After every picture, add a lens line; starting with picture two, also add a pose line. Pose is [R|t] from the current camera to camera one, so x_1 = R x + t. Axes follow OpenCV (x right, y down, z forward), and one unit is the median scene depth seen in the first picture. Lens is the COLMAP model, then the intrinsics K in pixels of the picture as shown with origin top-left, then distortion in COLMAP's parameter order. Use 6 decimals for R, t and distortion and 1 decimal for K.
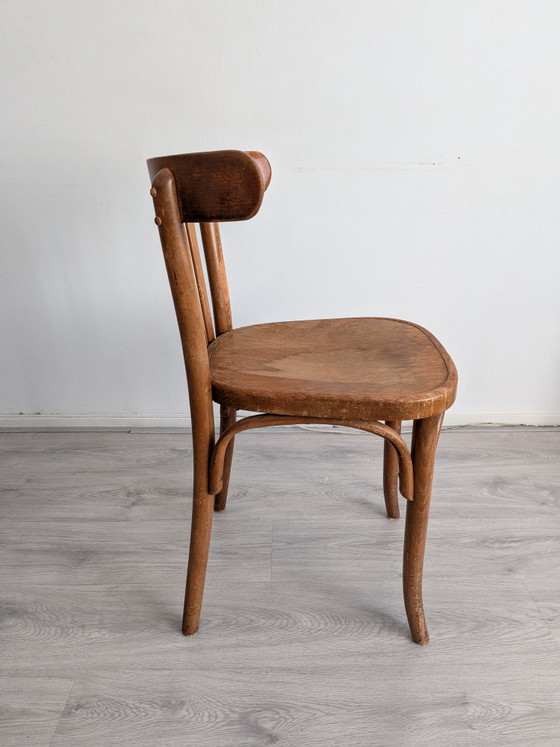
lens RADIAL K [[560.4, 0, 292.1], [0, 560.4, 374.8], [0, 0, 1]] dist [-0.008492, -0.013316]
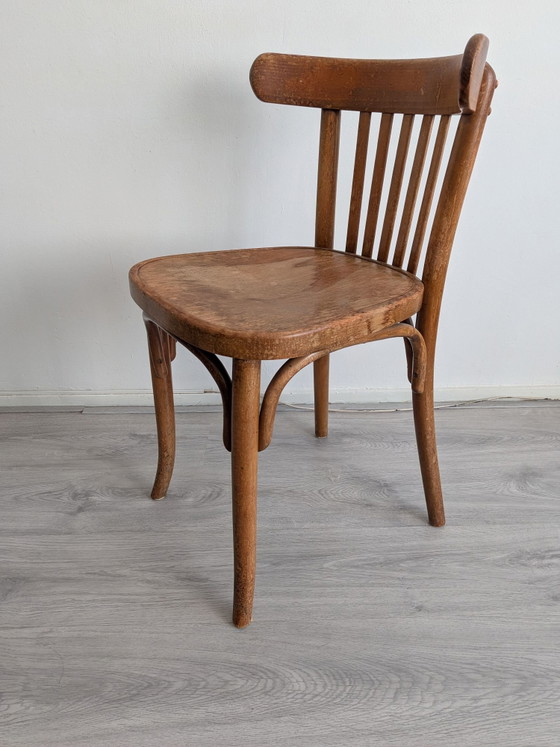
lens RADIAL K [[560.4, 0, 283.8], [0, 560.4, 360.6], [0, 0, 1]] dist [-0.008492, -0.013316]
pose [[0.999825, -0.007741, 0.017054, -0.003518], [0.006693, 0.998136, 0.060666, -0.034970], [-0.017492, -0.060541, 0.998012, 0.250134]]
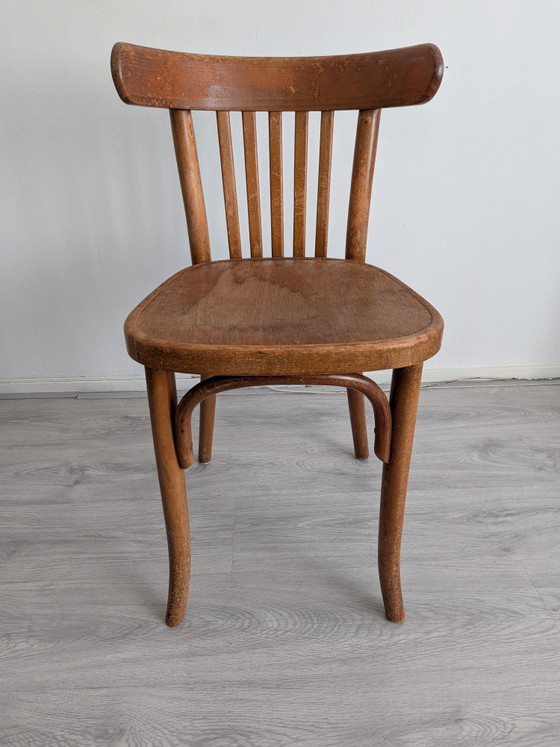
lens RADIAL K [[560.4, 0, 283.9], [0, 560.4, 372.6], [0, 0, 1]] dist [-0.008492, -0.013316]
pose [[0.999487, -0.024231, 0.020924, 0.031818], [0.022387, 0.996190, 0.084285, -0.007309], [-0.022887, -0.083773, 0.996222, 0.165240]]
